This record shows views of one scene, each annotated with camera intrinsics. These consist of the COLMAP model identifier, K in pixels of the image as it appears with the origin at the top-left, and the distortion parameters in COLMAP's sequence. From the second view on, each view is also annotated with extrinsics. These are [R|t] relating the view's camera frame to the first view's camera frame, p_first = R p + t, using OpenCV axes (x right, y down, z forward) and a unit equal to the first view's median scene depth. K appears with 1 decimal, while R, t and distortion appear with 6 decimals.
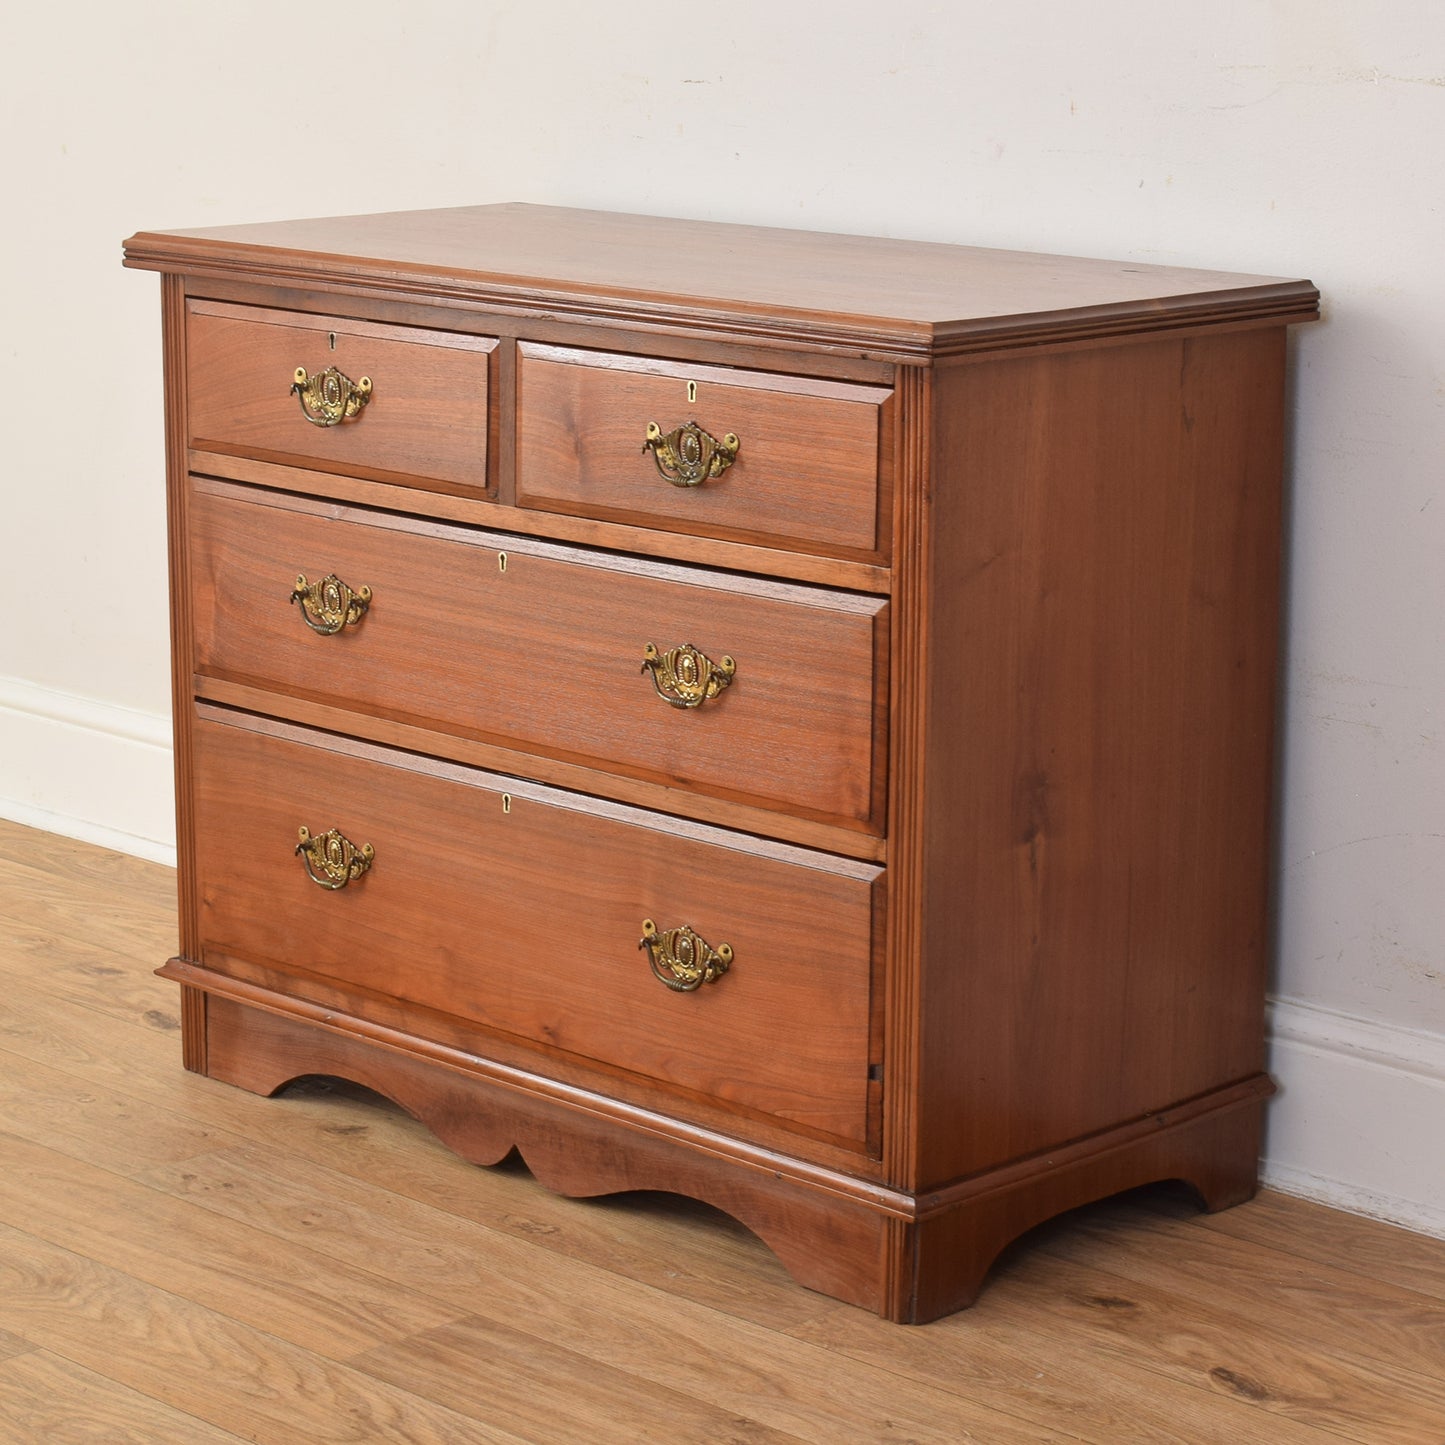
lens RADIAL K [[3845.6, 0, 726.3], [0, 3845.6, 721.4], [0, 0, 1]] dist [0.036628, -0.462697]
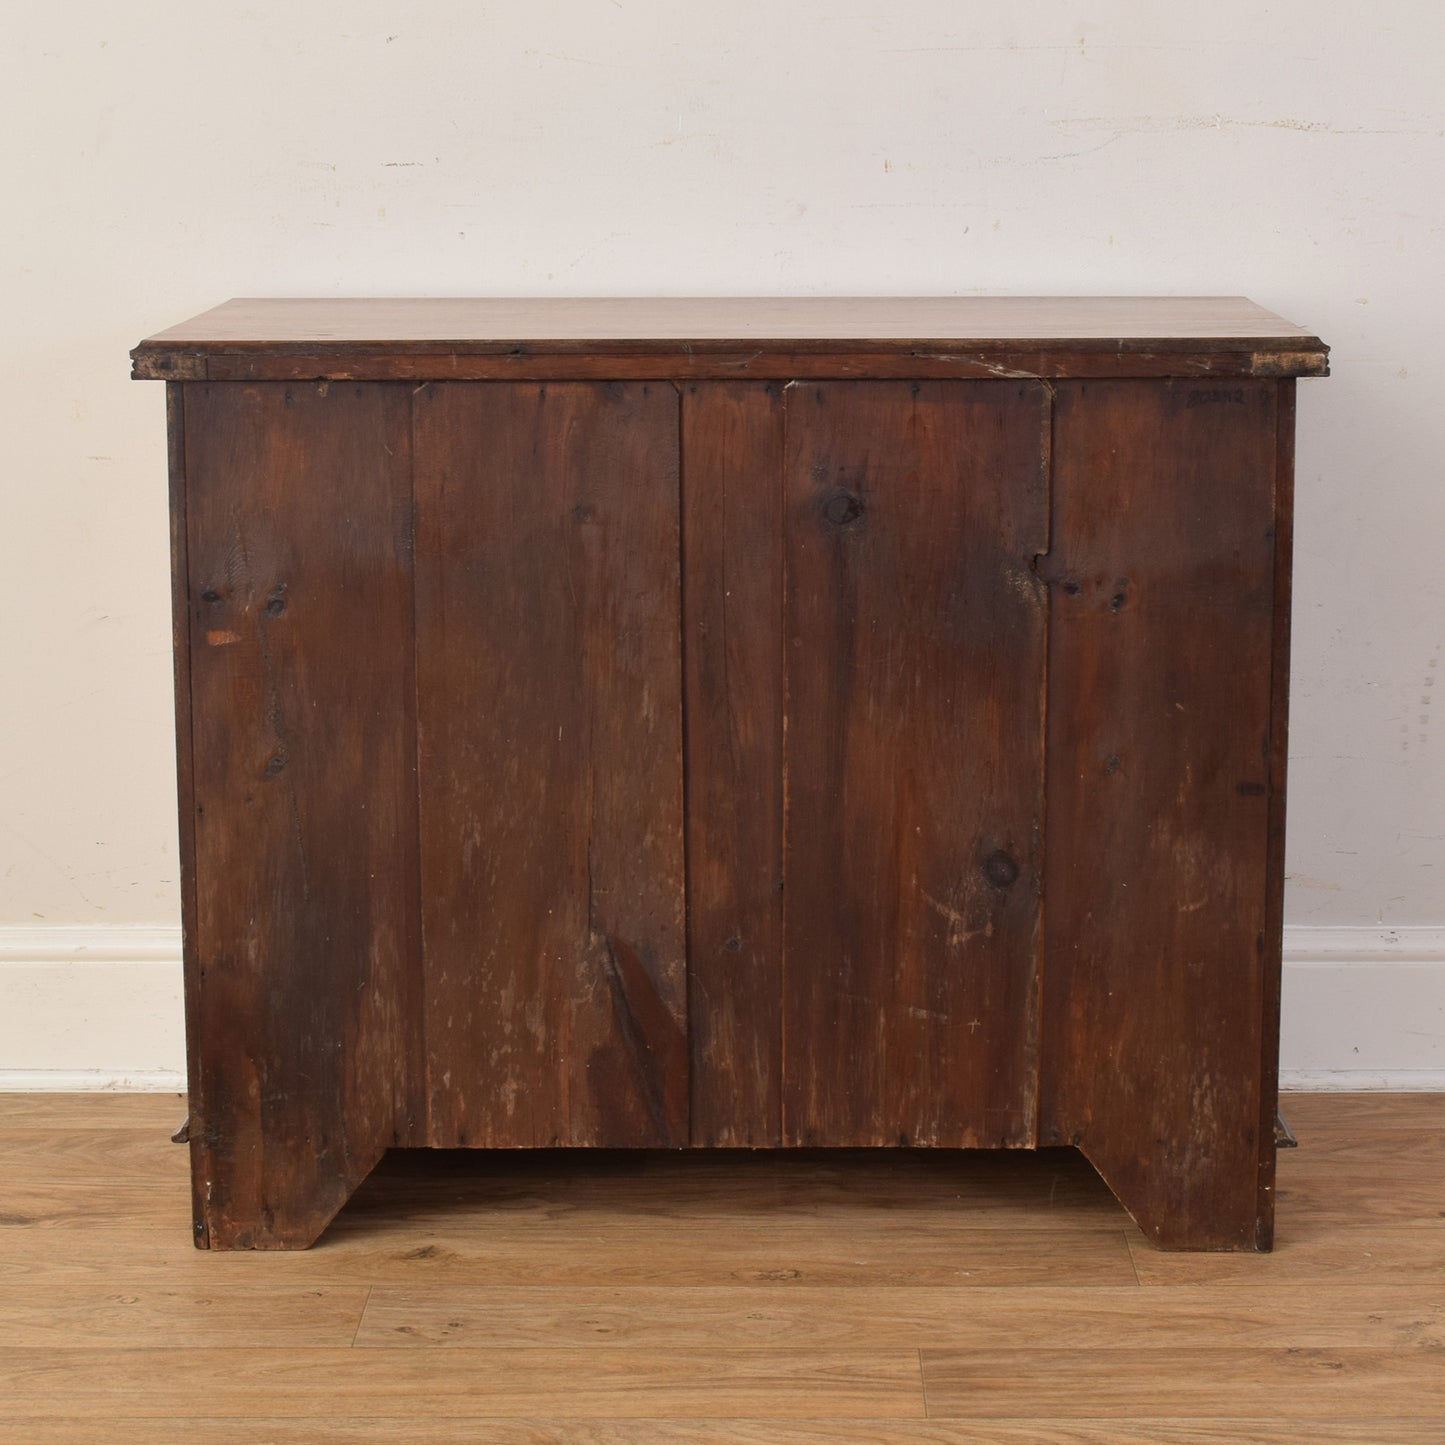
lens RADIAL K [[3403.9, 0, 722.5], [0, 3403.9, 722.5], [0, 0, 1]] dist [-0.031317, 0.179453]
pose [[0.724124, -0.141821, 0.674931, -0.681718], [0.157598, 0.986762, 0.038260, -0.051668], [-0.671422, 0.078663, 0.736888, 0.356541]]
